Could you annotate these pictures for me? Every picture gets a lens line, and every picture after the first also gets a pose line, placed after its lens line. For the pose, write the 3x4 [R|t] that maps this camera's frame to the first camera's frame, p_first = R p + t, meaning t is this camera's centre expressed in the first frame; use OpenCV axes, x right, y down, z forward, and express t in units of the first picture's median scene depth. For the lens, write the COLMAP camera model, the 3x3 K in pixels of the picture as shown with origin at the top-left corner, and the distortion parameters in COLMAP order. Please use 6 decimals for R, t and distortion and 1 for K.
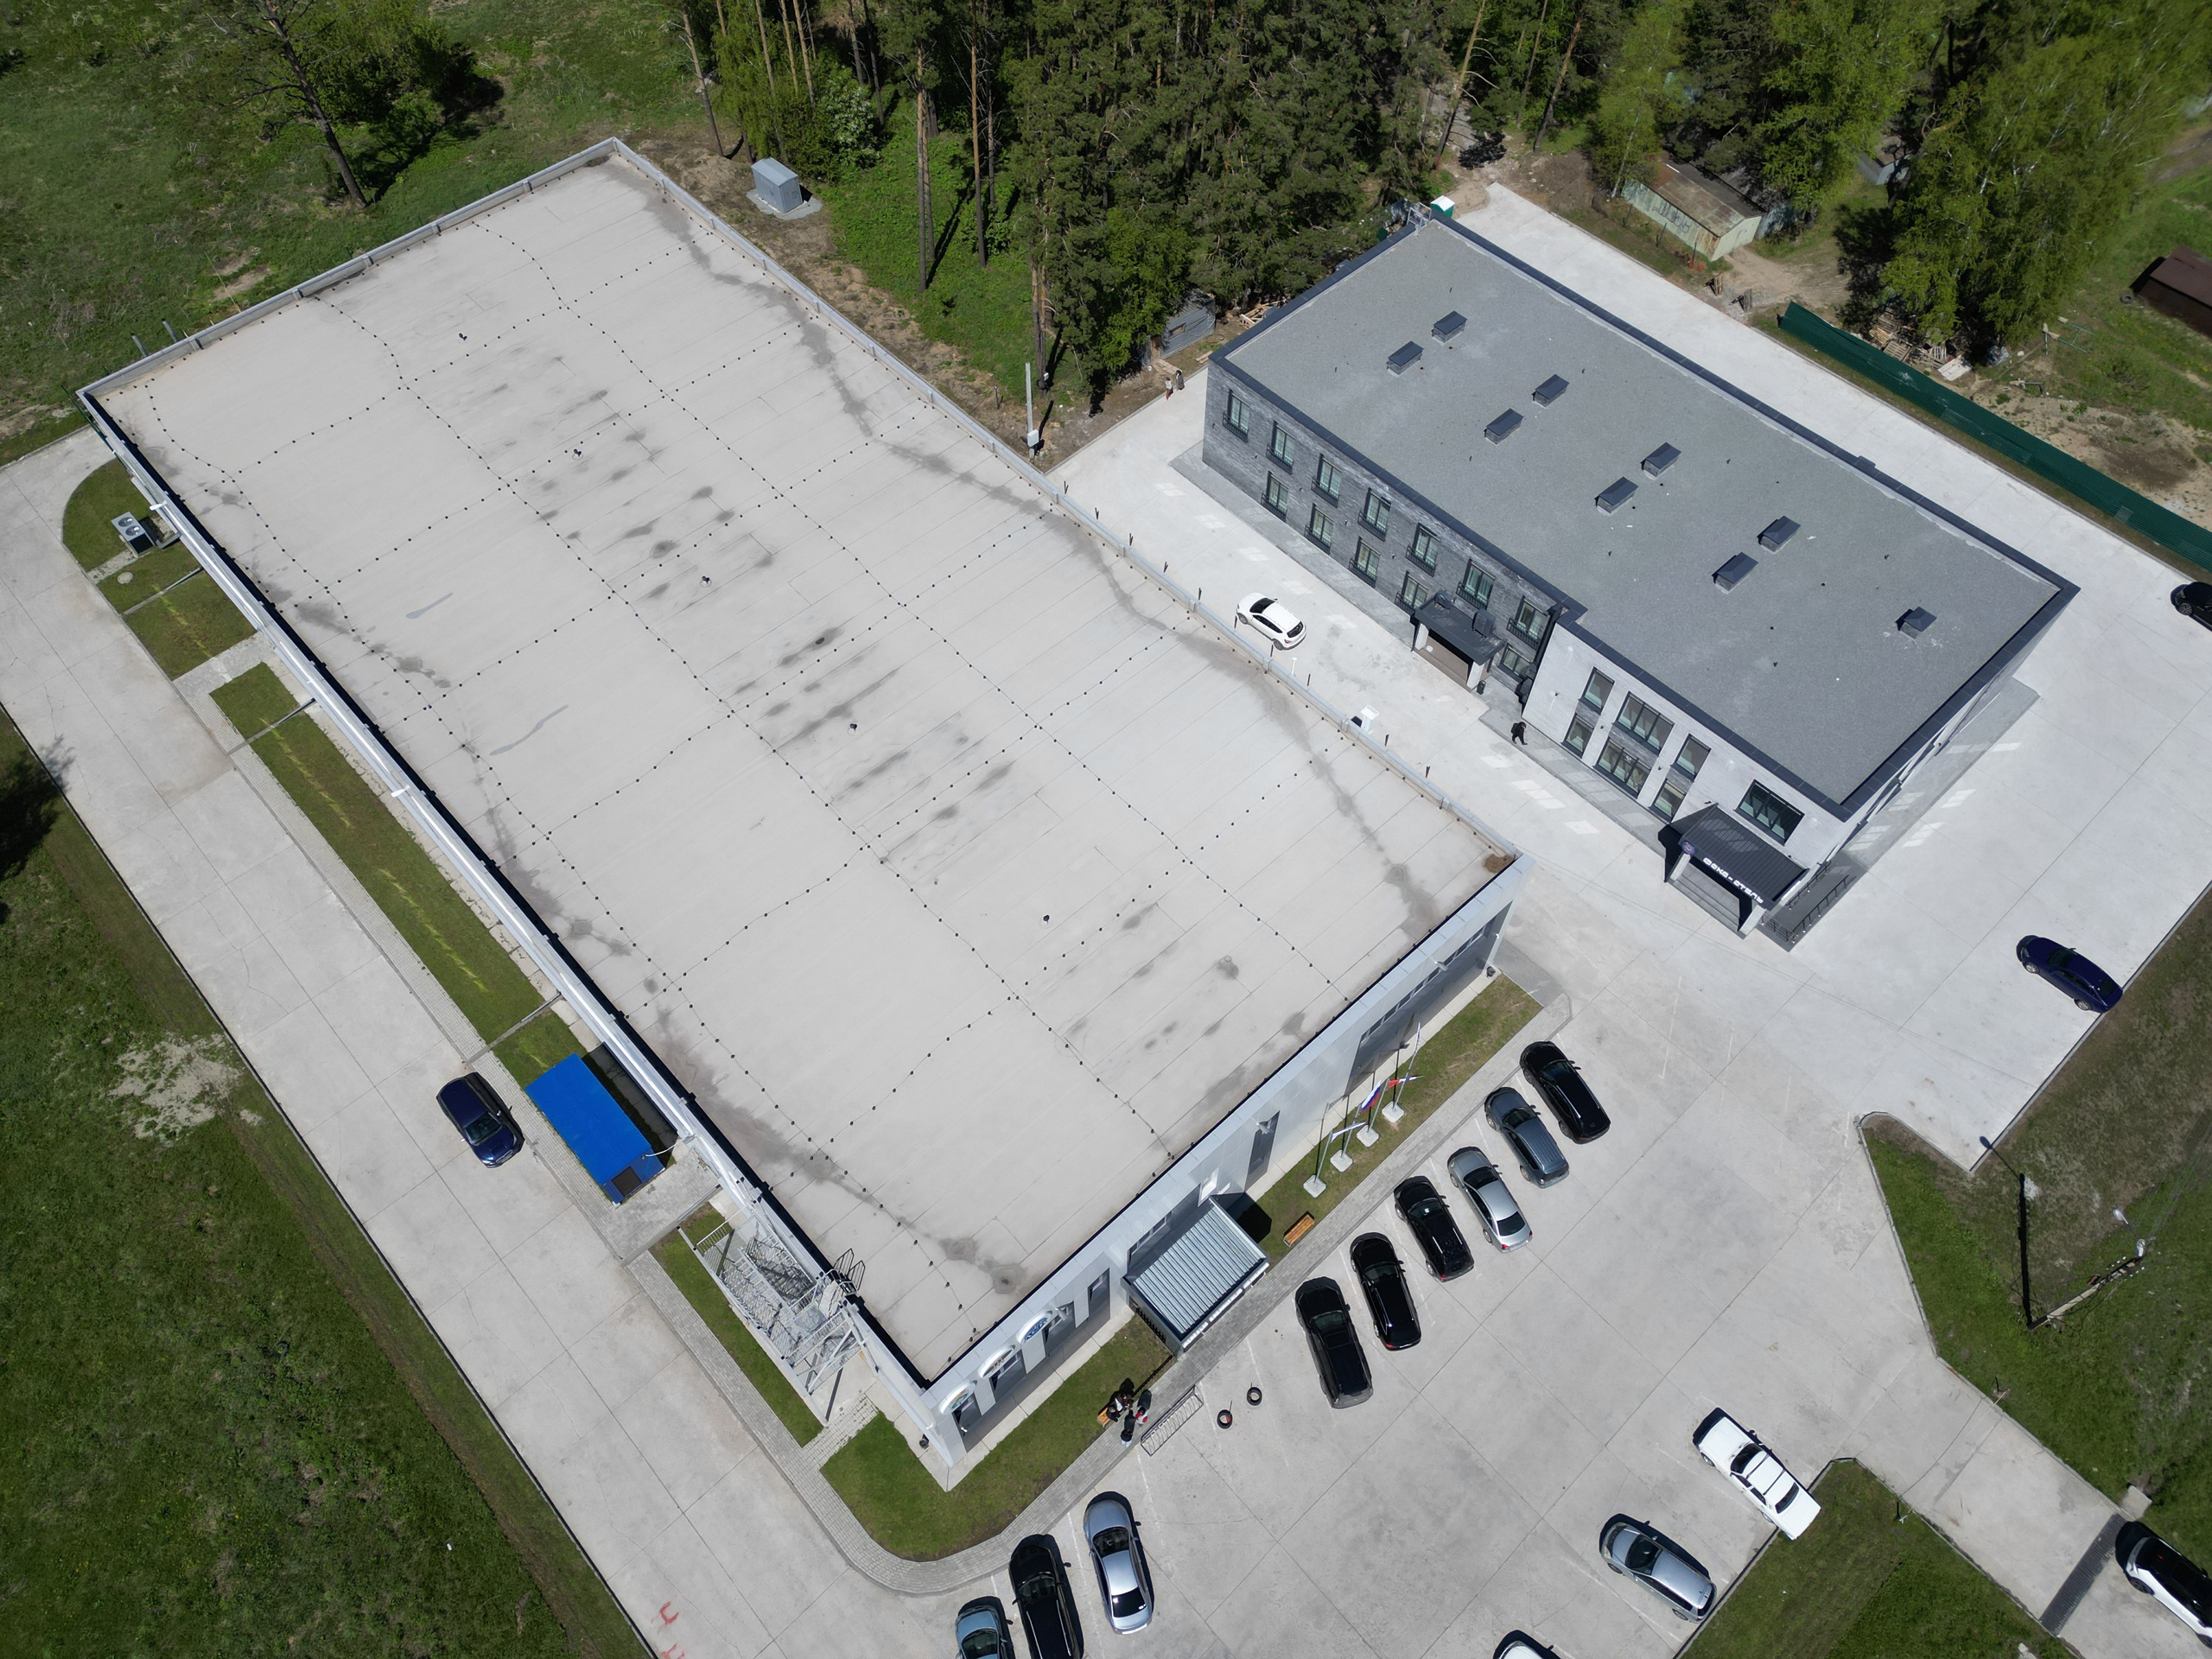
lens RADIAL K [[1537.3, 0, 1103.1], [0, 1537.3, 831.1], [0, 0, 1]] dist [0.077801, -0.066953]
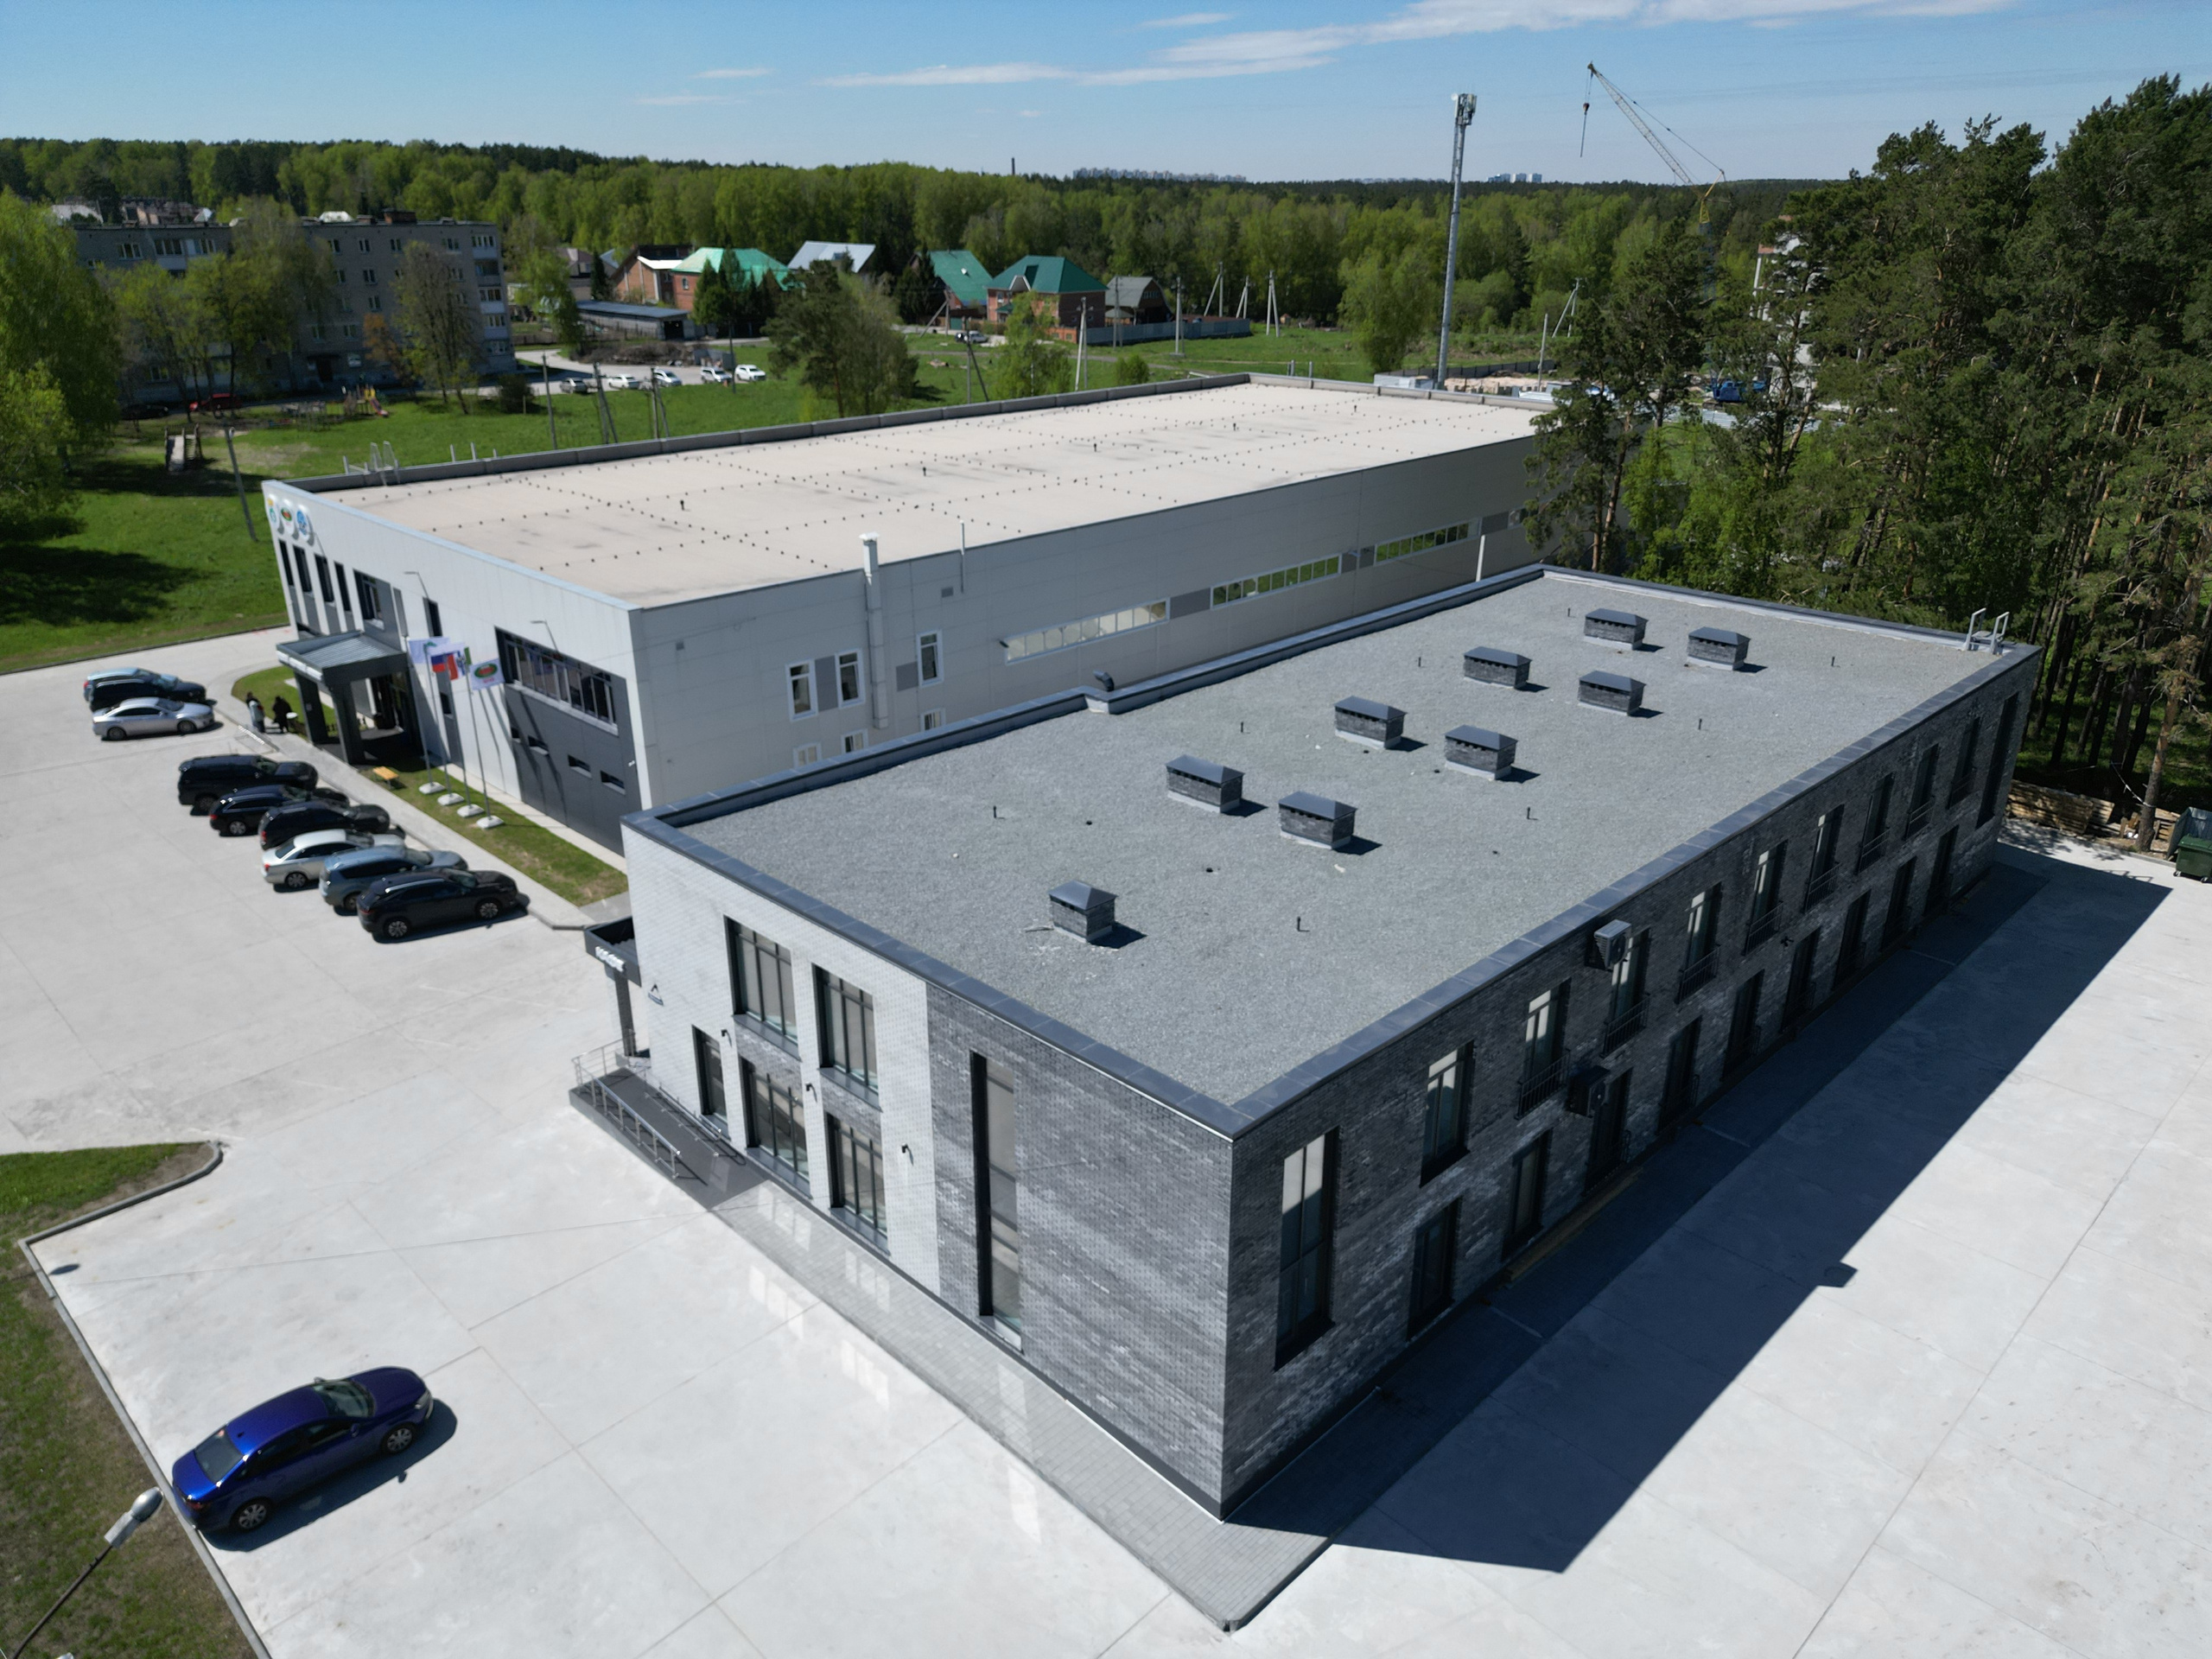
lens RADIAL K [[1539.5, 0, 1104.6], [0, 1539.5, 830.2], [0, 0, 1]] dist [0.091653, -0.095399]
pose [[0.041587, 0.385701, -0.921686, 0.939303], [-0.841195, 0.511286, 0.176004, -0.232579], [0.539130, 0.767998, 0.345713, 0.853430]]
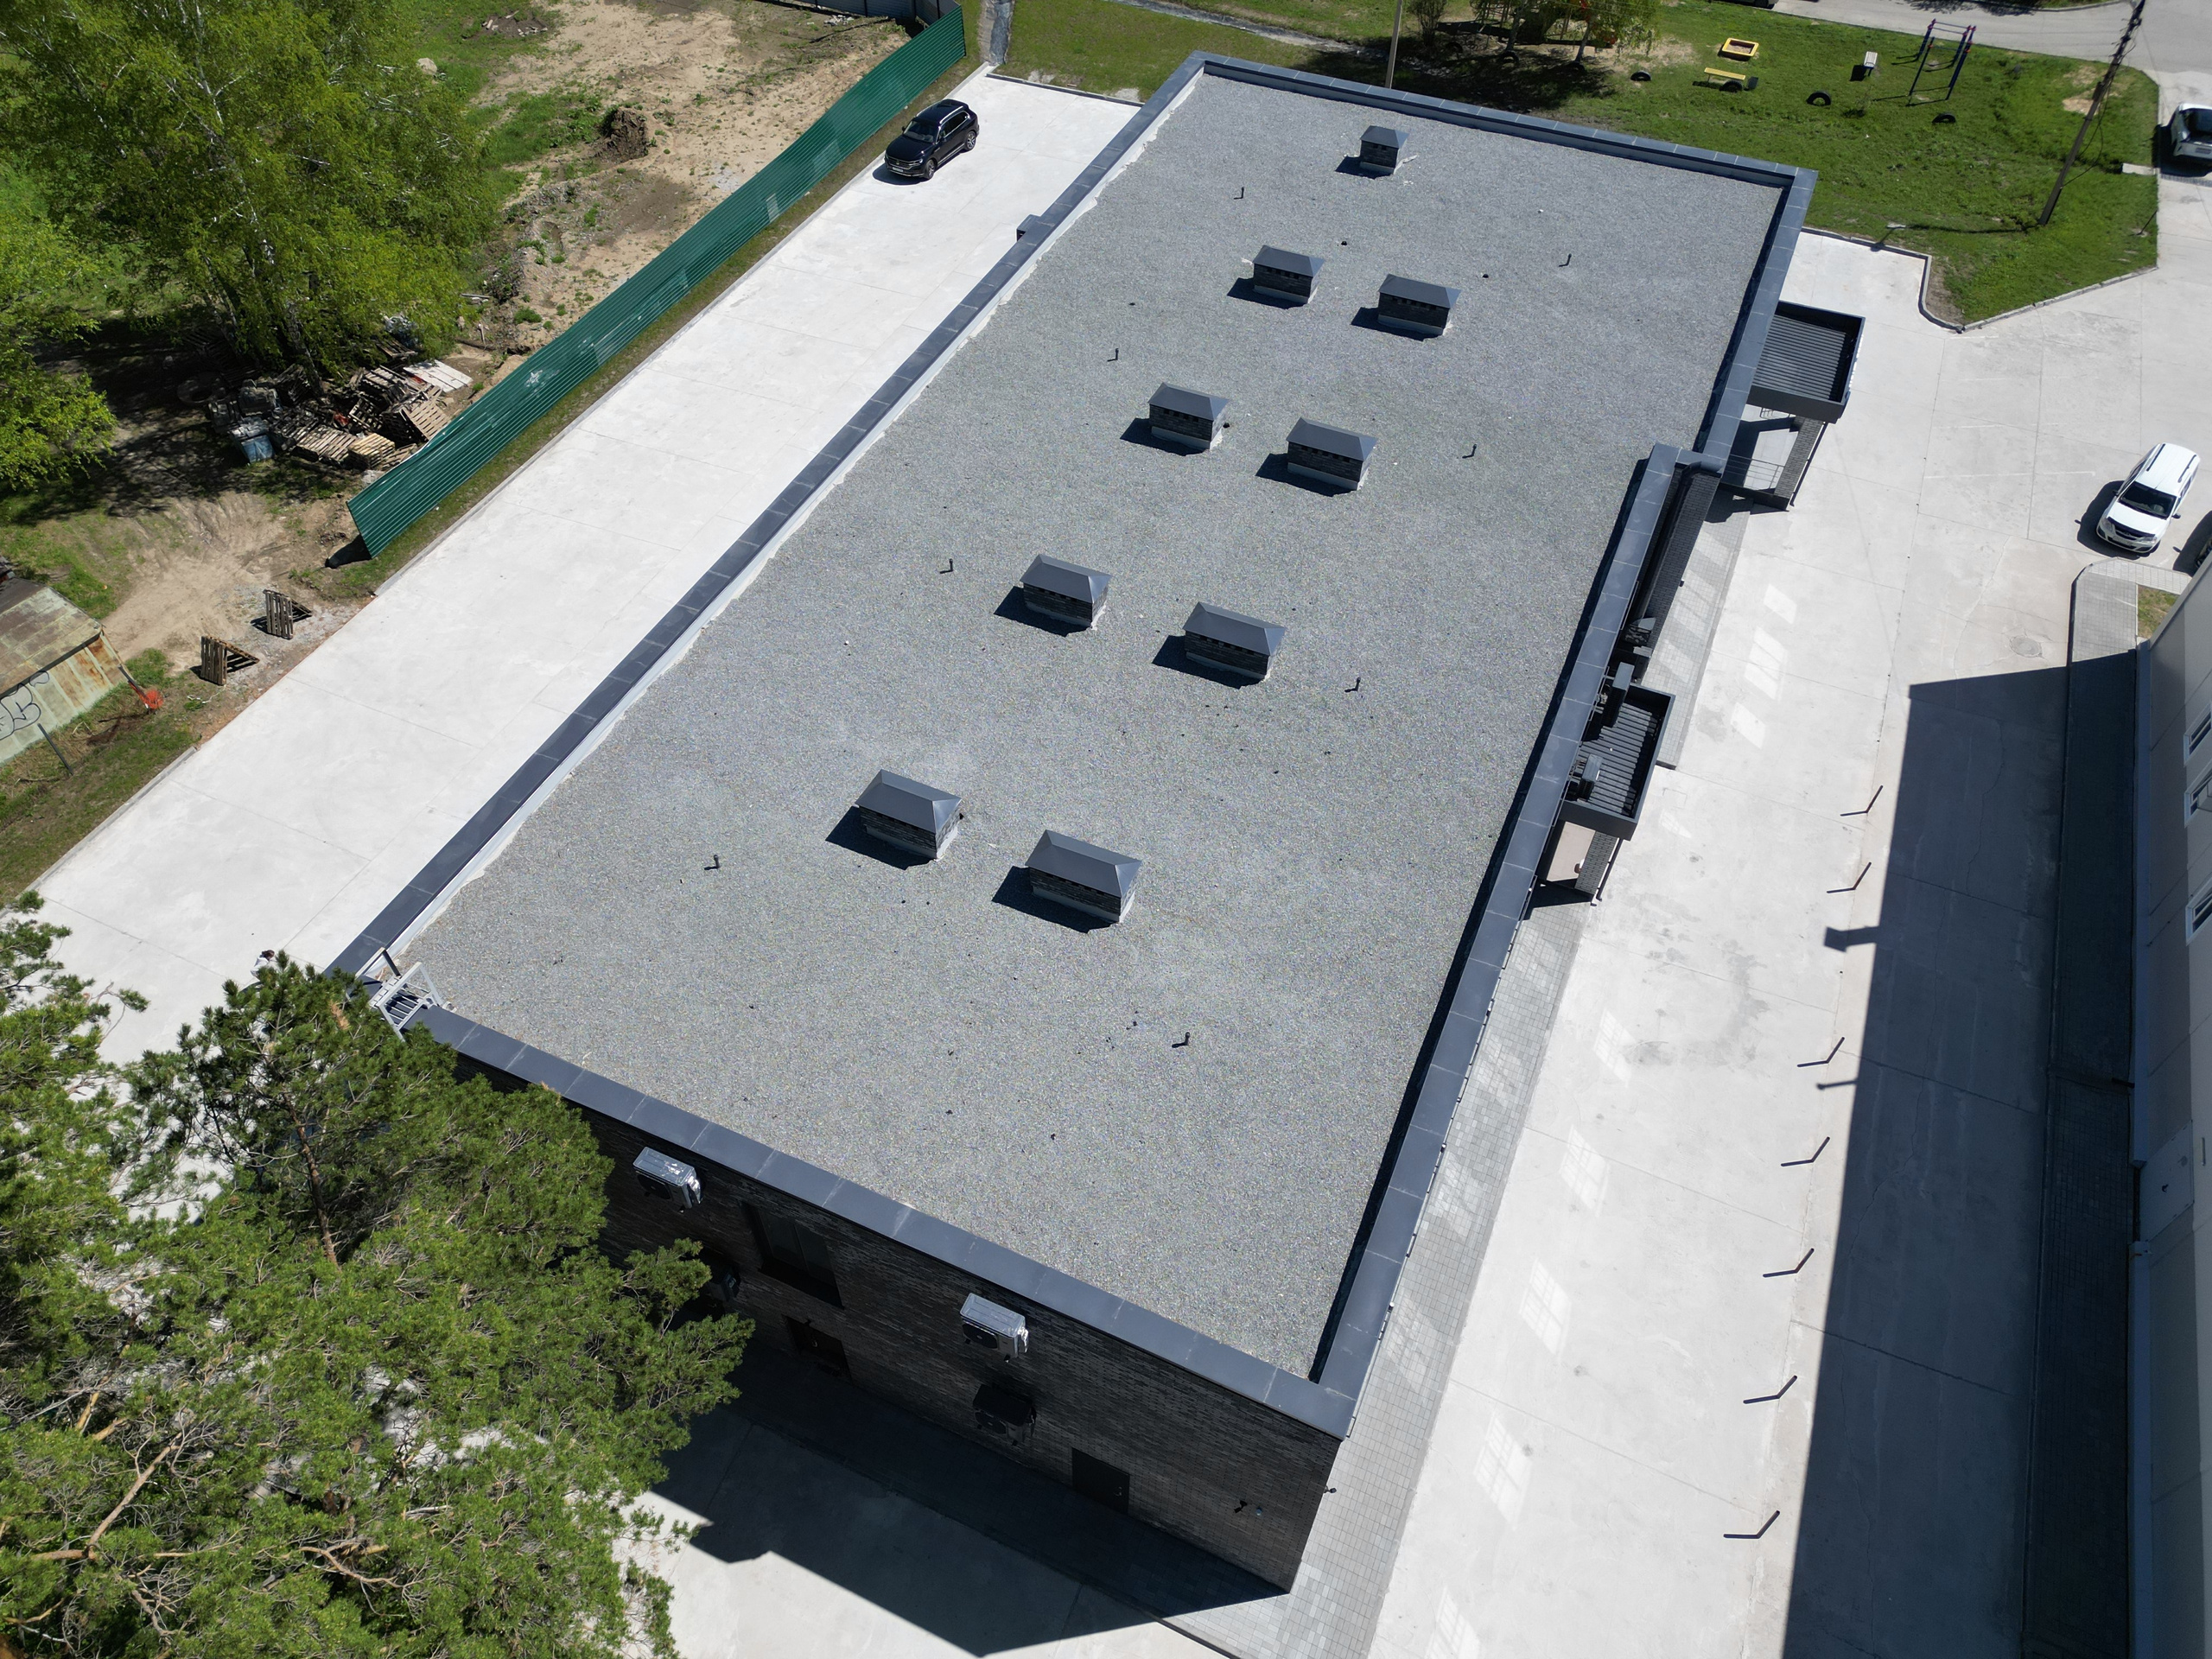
lens RADIAL K [[1537.3, 0, 1103.1], [0, 1537.3, 831.1], [0, 0, 1]] dist [0.077801, -0.066953]
pose [[-0.395199, -0.693508, 0.602382, -0.001999], [0.771178, 0.105816, 0.627763, -0.596882], [-0.499100, 0.712636, 0.493000, 0.965039]]
